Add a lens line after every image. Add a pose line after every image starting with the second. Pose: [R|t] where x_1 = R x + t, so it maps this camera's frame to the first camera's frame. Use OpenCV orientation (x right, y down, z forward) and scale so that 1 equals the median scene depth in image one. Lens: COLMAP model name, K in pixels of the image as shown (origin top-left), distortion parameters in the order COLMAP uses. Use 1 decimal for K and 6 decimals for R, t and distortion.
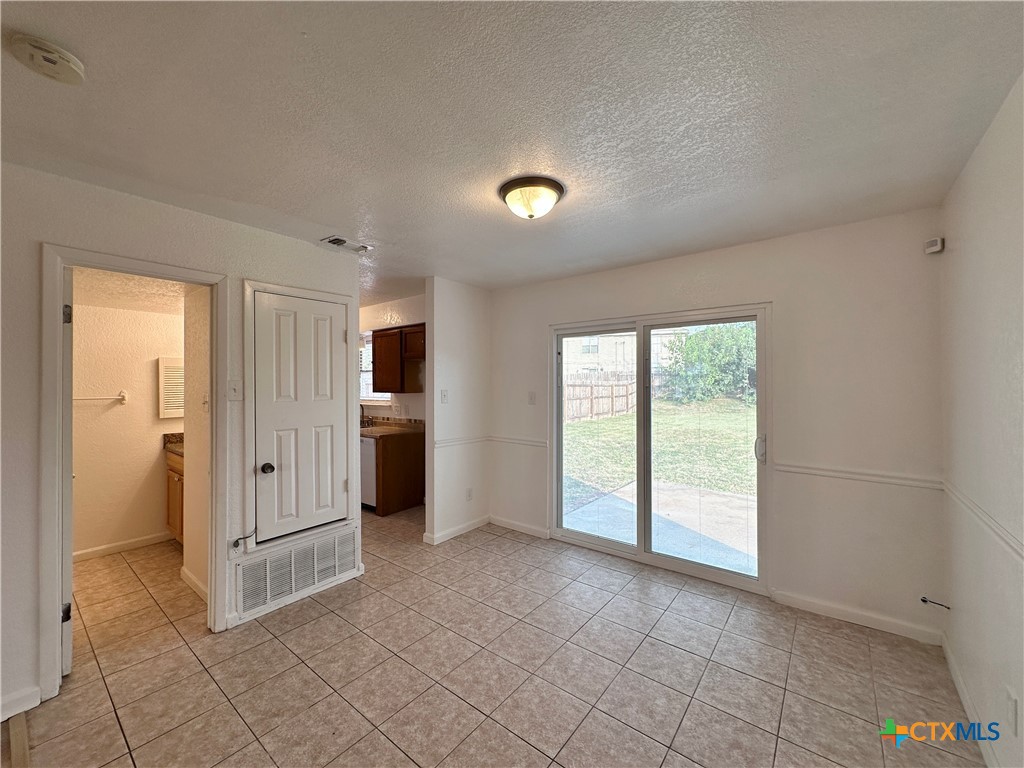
lens RADIAL K [[408.3, 0, 512.5], [0, 408.3, 383.4], [0, 0, 1]] dist [-0.001117, 0.000415]
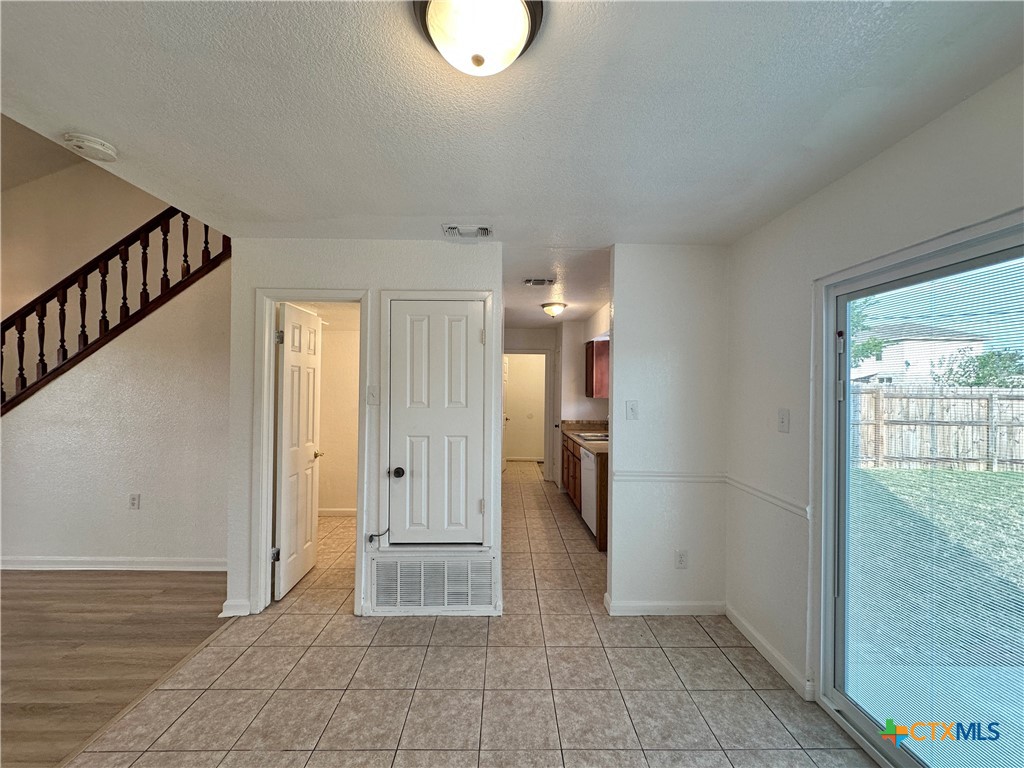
lens RADIAL K [[408.3, 0, 512.5], [0, 408.3, 383.4], [0, 0, 1]] dist [-0.001117, 0.000415]
pose [[0.632987, -0.001662, -0.774160, 0.330922], [-0.010202, 0.999893, -0.010488, -0.005560], [0.774095, 0.014537, 0.632903, 0.518624]]
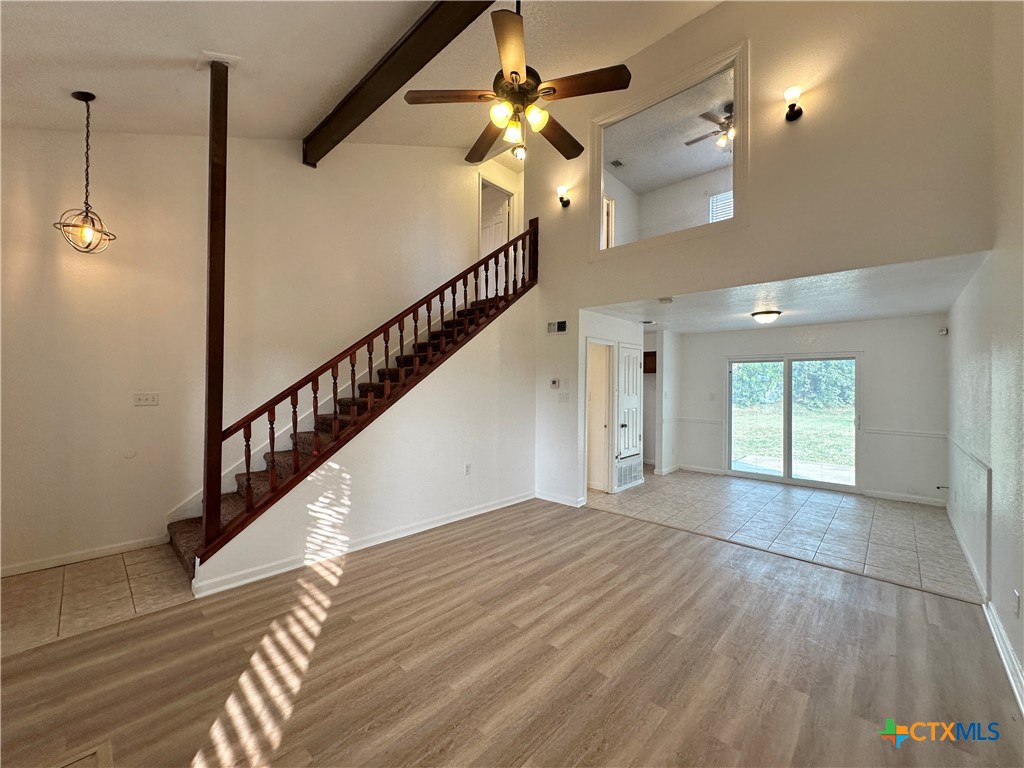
lens RADIAL K [[408.3, 0, 512.5], [0, 408.3, 383.4], [0, 0, 1]] dist [-0.001117, 0.000415]
pose [[0.996211, 0.010468, -0.086339, -0.917828], [-0.010808, 0.999936, -0.003480, -0.009238], [0.086297, 0.004400, 0.996260, -1.163918]]
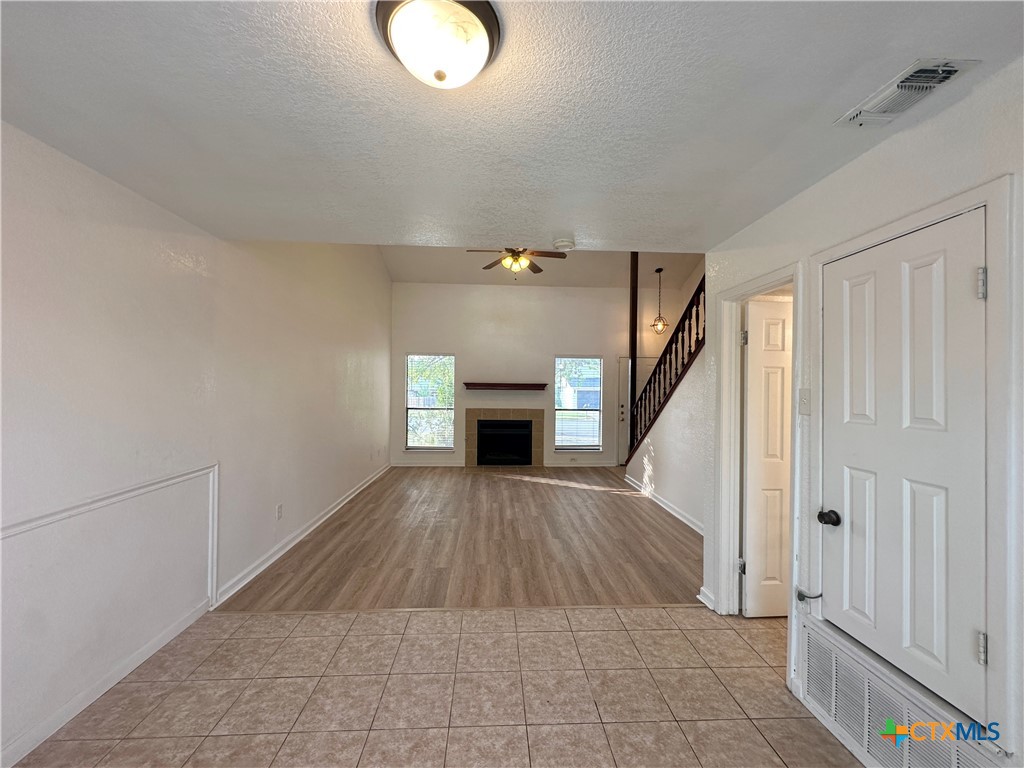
lens RADIAL K [[408.3, 0, 512.5], [0, 408.3, 383.4], [0, 0, 1]] dist [-0.001117, 0.000415]
pose [[-0.750871, -0.012756, -0.660326, 0.229926], [-0.011935, 0.999912, -0.005745, -0.006126], [0.660341, 0.003567, -0.750957, 1.048704]]
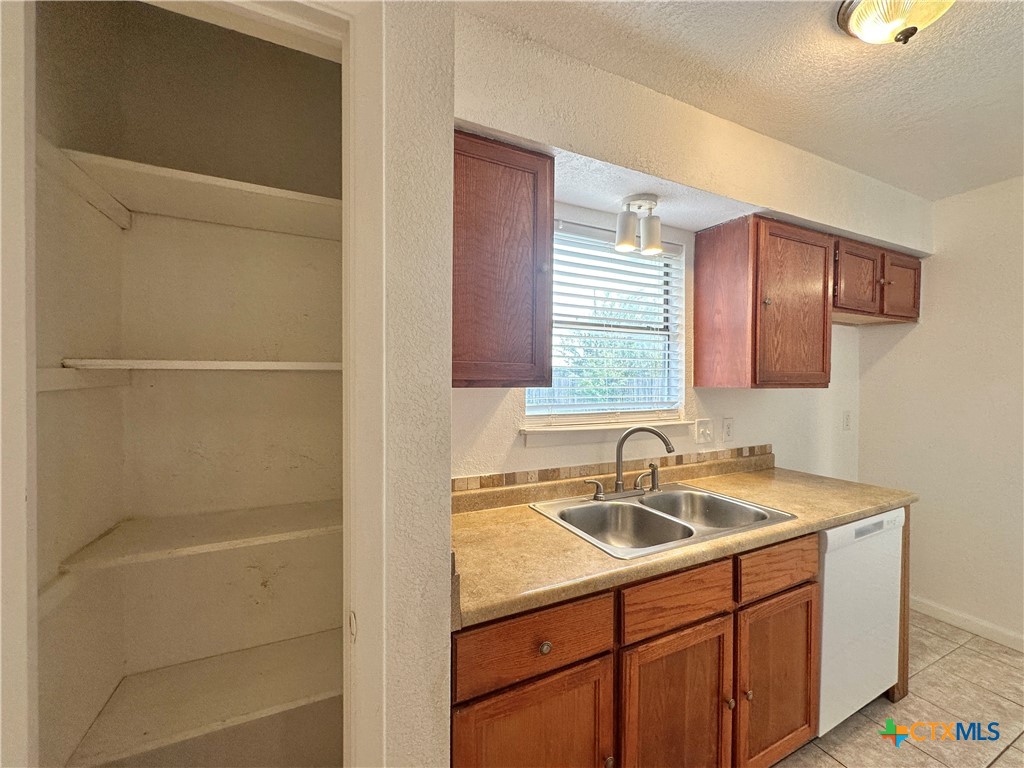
lens RADIAL K [[410.9, 0, 512.3], [0, 410.9, 382.6], [0, 0, 1]] dist [0.000307, 0.000103]
pose [[0.441691, -0.005194, 0.897152, -1.324838], [-0.005040, 0.999953, 0.008271, 0.027706], [-0.897153, -0.008175, 0.441644, 1.822692]]
